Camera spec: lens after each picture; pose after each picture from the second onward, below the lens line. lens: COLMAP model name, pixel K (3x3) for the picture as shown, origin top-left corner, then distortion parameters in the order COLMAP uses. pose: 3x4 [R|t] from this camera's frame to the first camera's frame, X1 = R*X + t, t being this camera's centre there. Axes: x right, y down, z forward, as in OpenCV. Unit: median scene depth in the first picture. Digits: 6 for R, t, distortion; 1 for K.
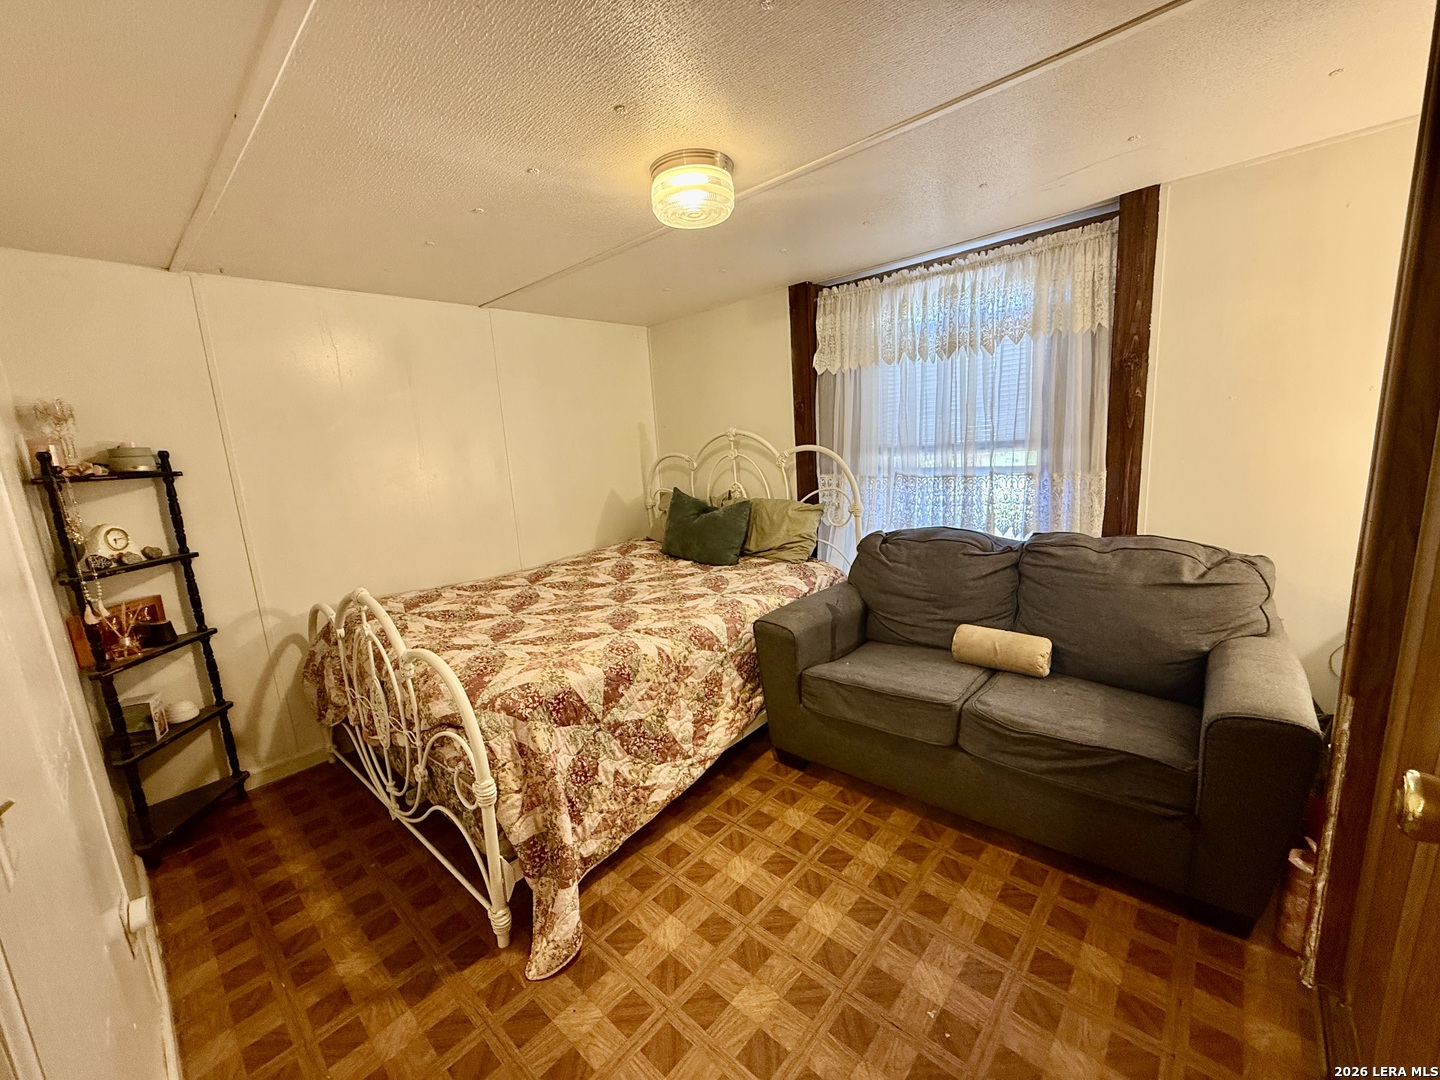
lens RADIAL K [[572.7, 0, 715.0], [0, 572.7, 541.0], [0, 0, 1]] dist [-0.001526, -0.000014]
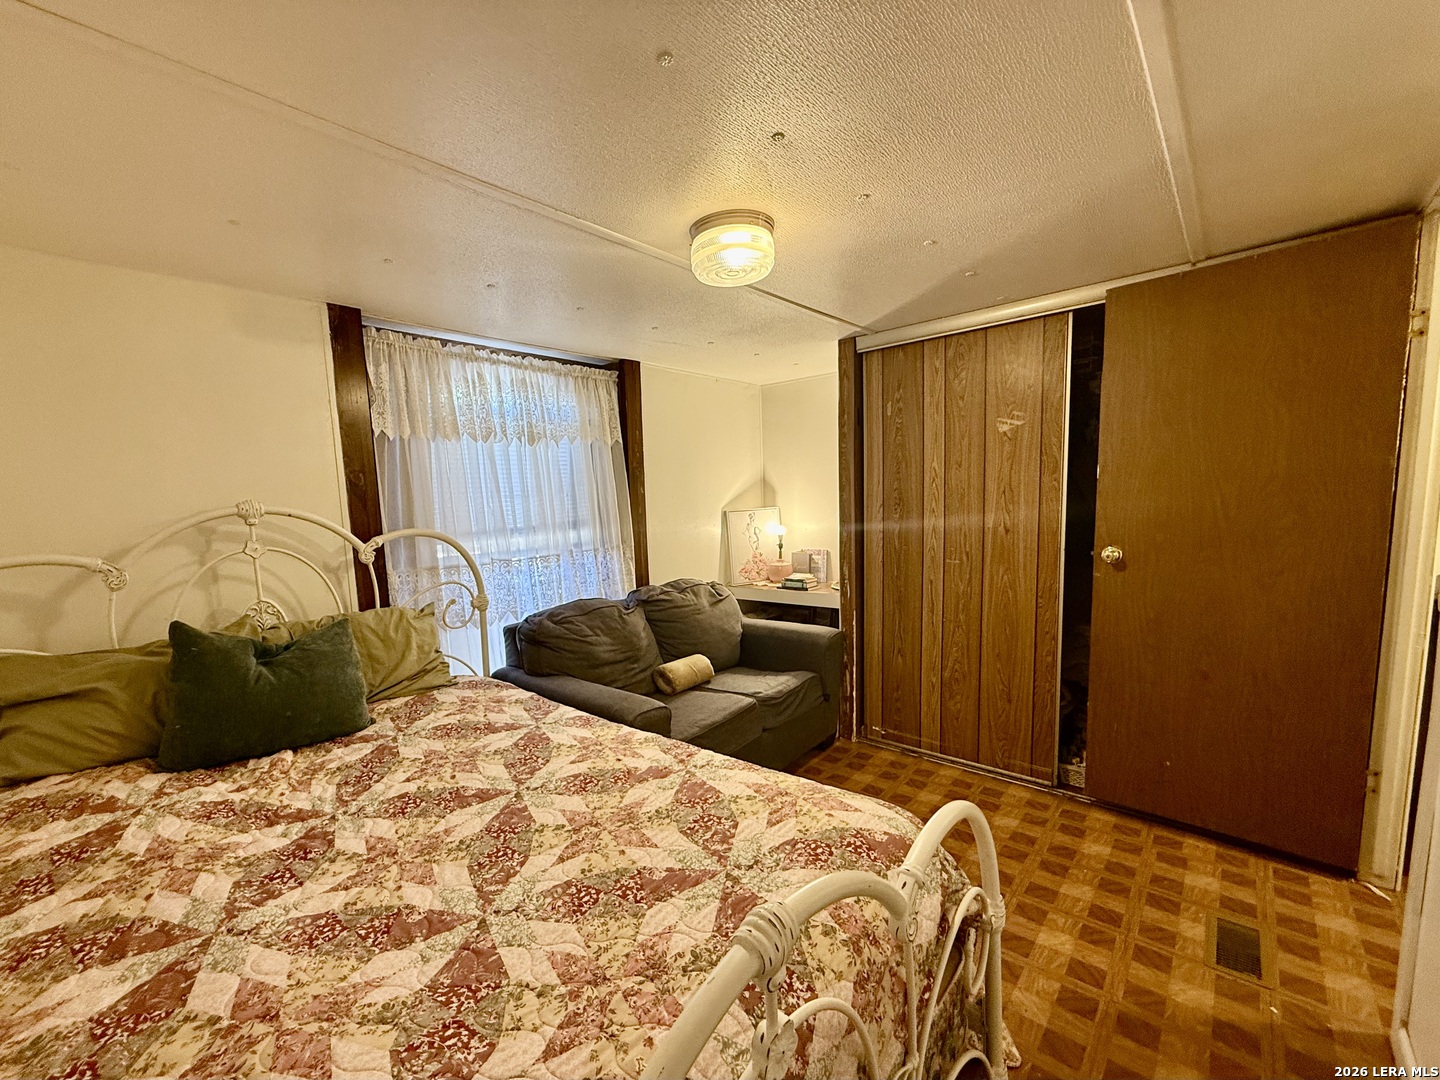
lens RADIAL K [[585.6, 0, 721.9], [0, 585.6, 583.5], [0, 0, 1]] dist [-0.000649, -0.000061]
pose [[0.082032, -0.057857, 0.994949, -0.652597], [0.203318, 0.978290, 0.040125, -0.038504], [-0.975670, 0.199000, 0.092015, 0.592907]]
